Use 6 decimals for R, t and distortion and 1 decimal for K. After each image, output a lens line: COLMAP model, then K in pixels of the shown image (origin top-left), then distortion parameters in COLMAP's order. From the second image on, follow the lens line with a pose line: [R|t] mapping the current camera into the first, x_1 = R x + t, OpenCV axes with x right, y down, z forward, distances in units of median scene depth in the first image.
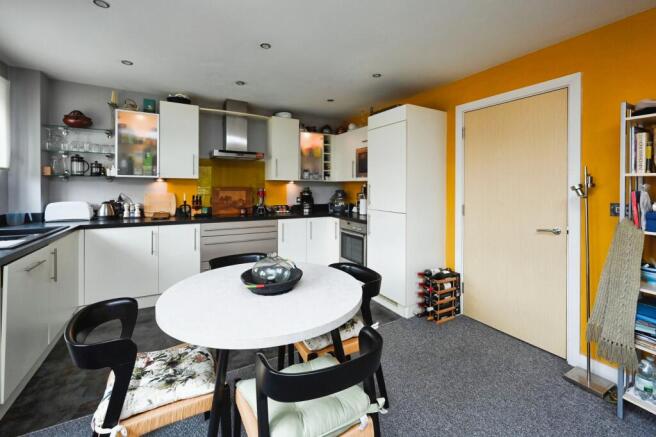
lens RADIAL K [[277.1, 0, 332.2], [0, 277.1, 187.9], [0, 0, 1]] dist [0.001228, -0.000447]
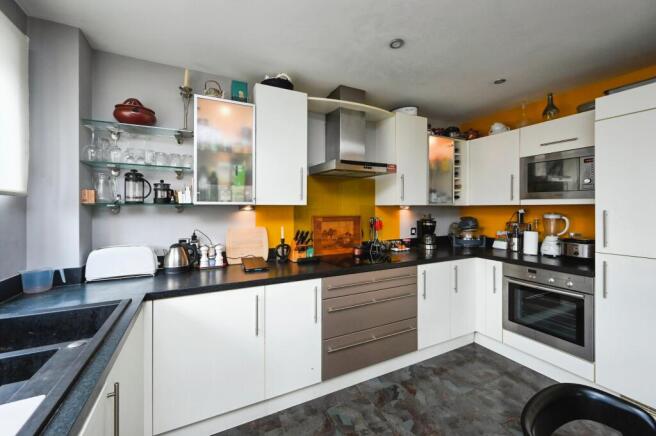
lens RADIAL K [[263.0, 0, 322.2], [0, 263.0, 206.6], [0, 0, 1]] dist [-0.001407, -0.000432]
pose [[0.998240, -0.014180, -0.057579, -0.419756], [0.013420, 0.999818, -0.013560, -0.021660], [0.057761, 0.012763, 0.998249, 0.394090]]
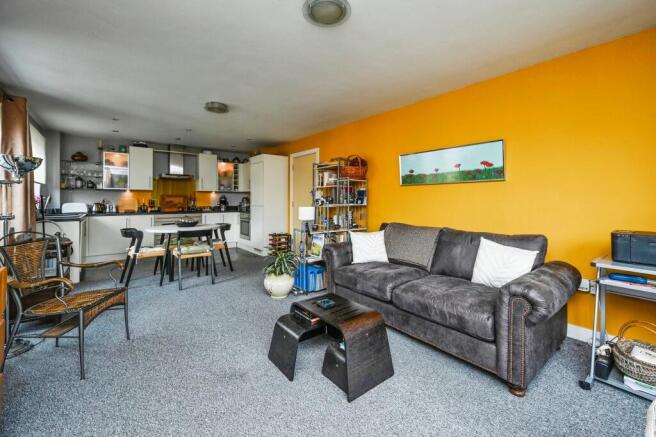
lens RADIAL K [[277.1, 0, 336.4], [0, 277.1, 199.1], [0, 0, 1]] dist [0.001228, -0.000447]
pose [[0.985536, -0.007853, 0.169286, 0.371224], [0.009183, 0.999933, -0.007076, 0.049030], [-0.169219, 0.008529, 0.985542, -0.939353]]
